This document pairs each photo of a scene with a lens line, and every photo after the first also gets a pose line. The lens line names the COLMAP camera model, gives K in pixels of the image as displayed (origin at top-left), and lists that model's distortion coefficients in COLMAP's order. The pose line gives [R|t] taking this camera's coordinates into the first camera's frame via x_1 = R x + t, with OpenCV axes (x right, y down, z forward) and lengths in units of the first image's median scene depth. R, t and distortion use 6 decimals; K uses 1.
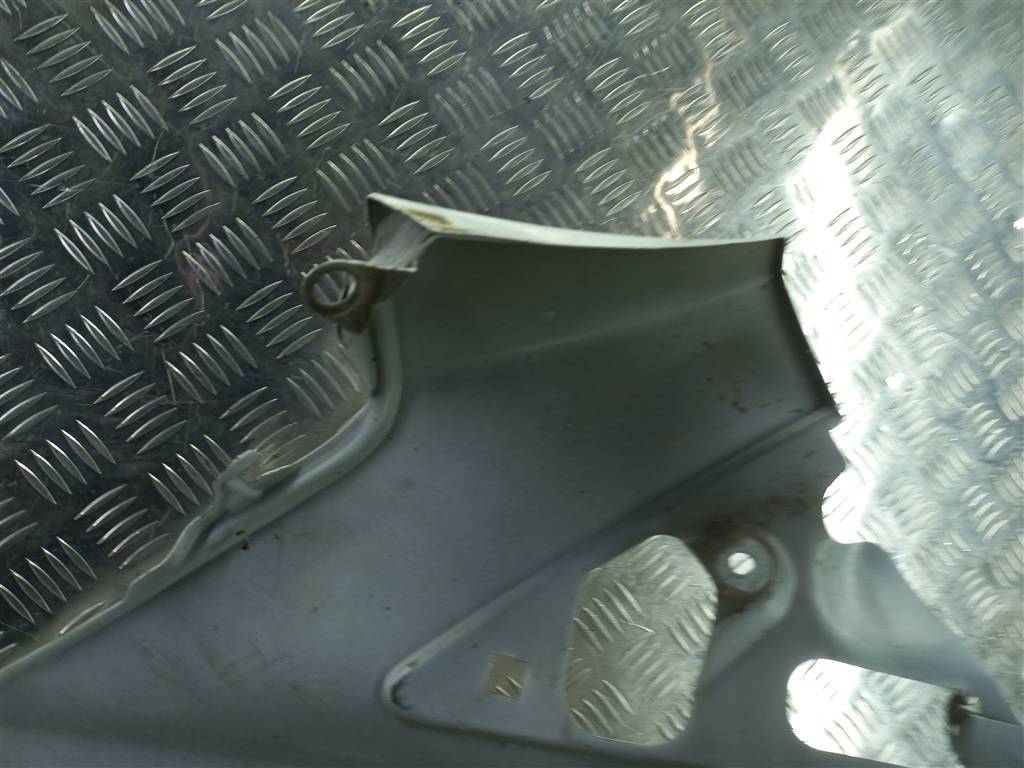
lens RADIAL K [[737.6, 0, 512.0], [0, 737.6, 384.0], [0, 0, 1]] dist [0.046189, -0.001356]
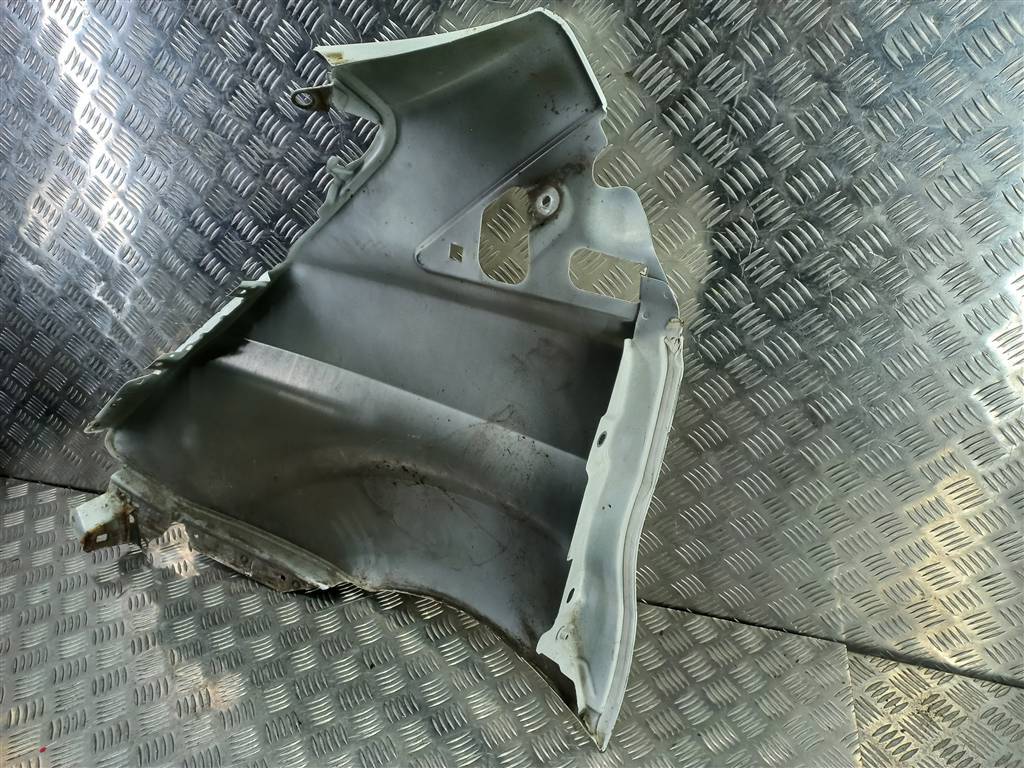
lens RADIAL K [[737.6, 0, 512.0], [0, 737.6, 384.0], [0, 0, 1]] dist [0.046189, -0.001356]
pose [[0.839678, 0.121347, -0.529355, 1.322772], [0.159863, 0.876305, 0.454459, -0.233894], [0.519024, -0.466224, 0.716415, -0.656124]]
